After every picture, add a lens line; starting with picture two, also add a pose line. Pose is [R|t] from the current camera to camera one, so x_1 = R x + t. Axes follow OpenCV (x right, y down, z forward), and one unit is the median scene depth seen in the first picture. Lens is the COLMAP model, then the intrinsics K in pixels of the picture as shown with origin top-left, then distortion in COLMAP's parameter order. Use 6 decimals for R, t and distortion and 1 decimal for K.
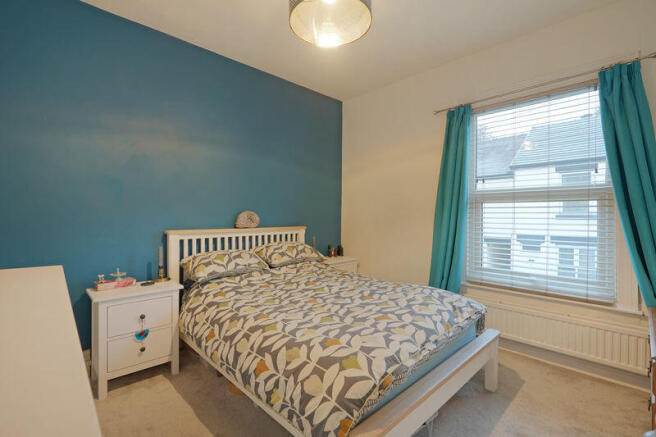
lens RADIAL K [[303.4, 0, 332.0], [0, 303.4, 217.7], [0, 0, 1]] dist [-0.001660, -0.000057]
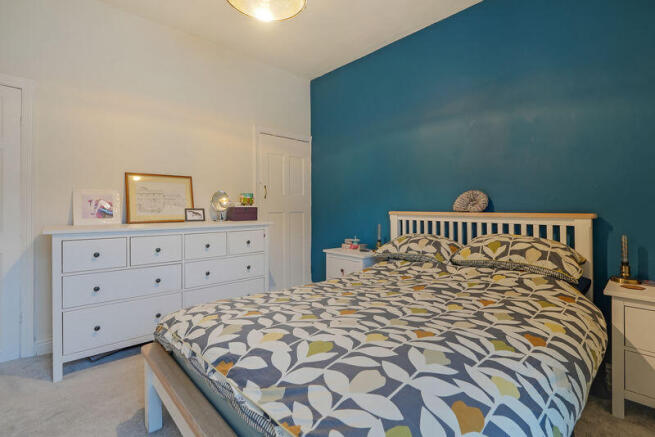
lens RADIAL K [[302.9, 0, 331.4], [0, 302.9, 217.7], [0, 0, 1]] dist [-0.001660, -0.000057]
pose [[-0.018755, 0.036762, -0.999148, 0.598221], [-0.002904, 0.999318, 0.036822, 0.023744], [0.999820, 0.003593, -0.018636, 0.750583]]
